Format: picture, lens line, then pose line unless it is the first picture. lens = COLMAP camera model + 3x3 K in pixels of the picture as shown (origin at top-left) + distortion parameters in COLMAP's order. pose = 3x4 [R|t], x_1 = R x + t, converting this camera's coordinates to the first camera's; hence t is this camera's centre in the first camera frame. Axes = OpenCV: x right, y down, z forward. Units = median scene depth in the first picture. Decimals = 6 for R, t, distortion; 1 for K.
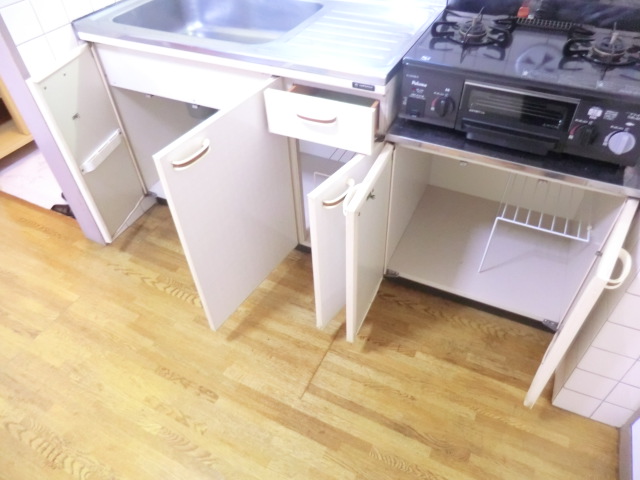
lens RADIAL K [[460.9, 0, 320.0], [0, 460.9, 240.0], [0, 0, 1]] dist [-0.106155, 0.105332]
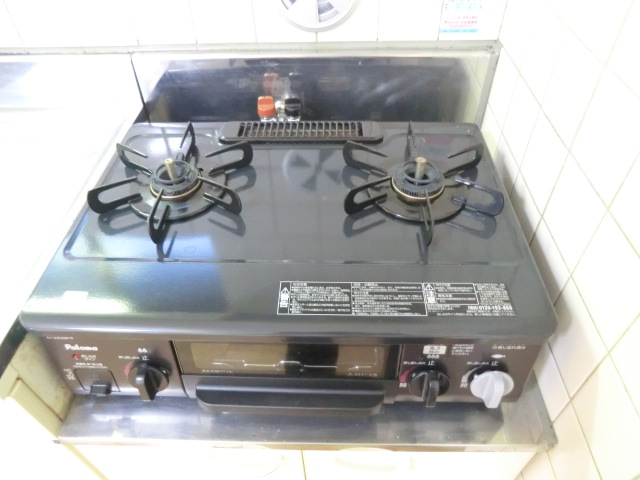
lens RADIAL K [[452.9, 0, 321.7], [0, 452.9, 229.4], [0, 0, 1]] dist [-0.004225, -0.002601]
pose [[0.905741, -0.276169, 0.321503, 0.355956], [0.281311, 0.959104, 0.031354, -0.442789], [-0.317014, 0.062043, 0.946389, 0.527282]]
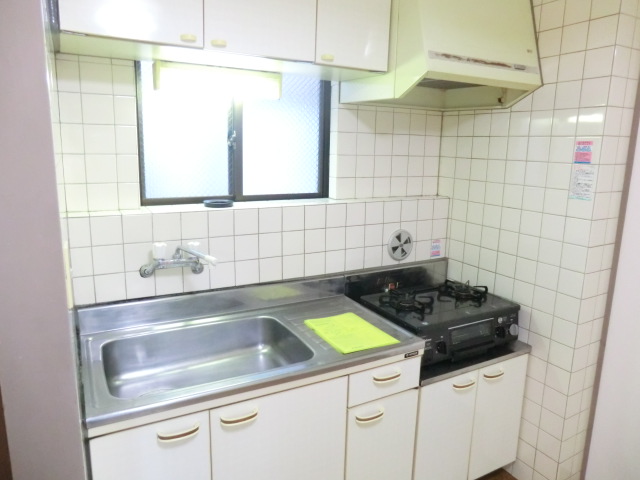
lens RADIAL K [[460.9, 0, 320.0], [0, 460.9, 240.0], [0, 0, 1]] dist [-0.106155, 0.105332]
pose [[0.566350, -0.115150, 0.816081, -1.280289], [0.544492, 0.795600, -0.265611, -0.437250], [-0.618689, 0.594779, 0.513286, 0.274286]]
